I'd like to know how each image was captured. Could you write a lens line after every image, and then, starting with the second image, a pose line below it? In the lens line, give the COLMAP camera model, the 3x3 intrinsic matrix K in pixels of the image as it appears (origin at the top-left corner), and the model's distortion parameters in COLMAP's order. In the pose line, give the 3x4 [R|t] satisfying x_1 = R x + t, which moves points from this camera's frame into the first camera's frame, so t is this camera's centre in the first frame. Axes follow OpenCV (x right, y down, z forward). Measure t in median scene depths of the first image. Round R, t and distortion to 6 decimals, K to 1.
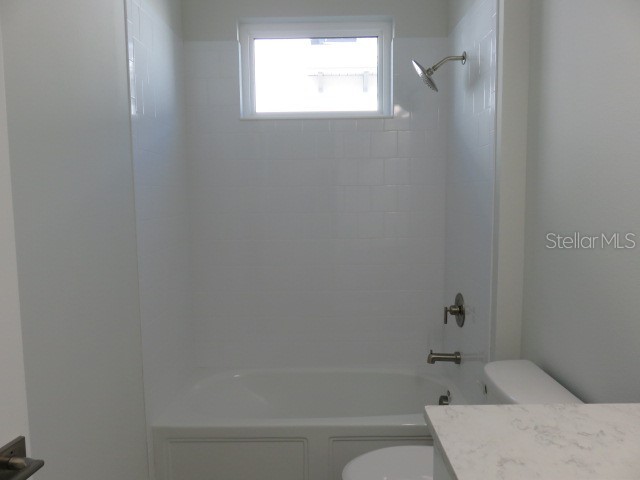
lens RADIAL K [[476.9, 0, 319.2], [0, 476.9, 240.3], [0, 0, 1]] dist [-0.005989, -0.007574]
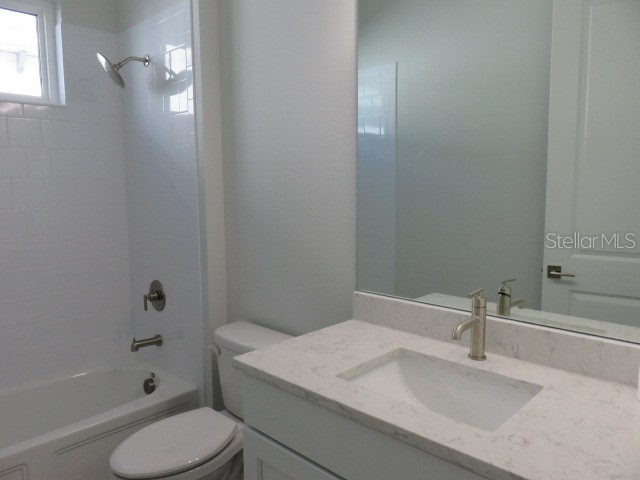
lens RADIAL K [[476.9, 0, 319.2], [0, 476.9, 240.3], [0, 0, 1]] dist [-0.005989, -0.007574]
pose [[0.679979, -0.074455, 0.729442, -0.234720], [0.069156, 0.996909, 0.037290, 0.007078], [-0.729963, 0.025089, 0.683026, -0.005358]]
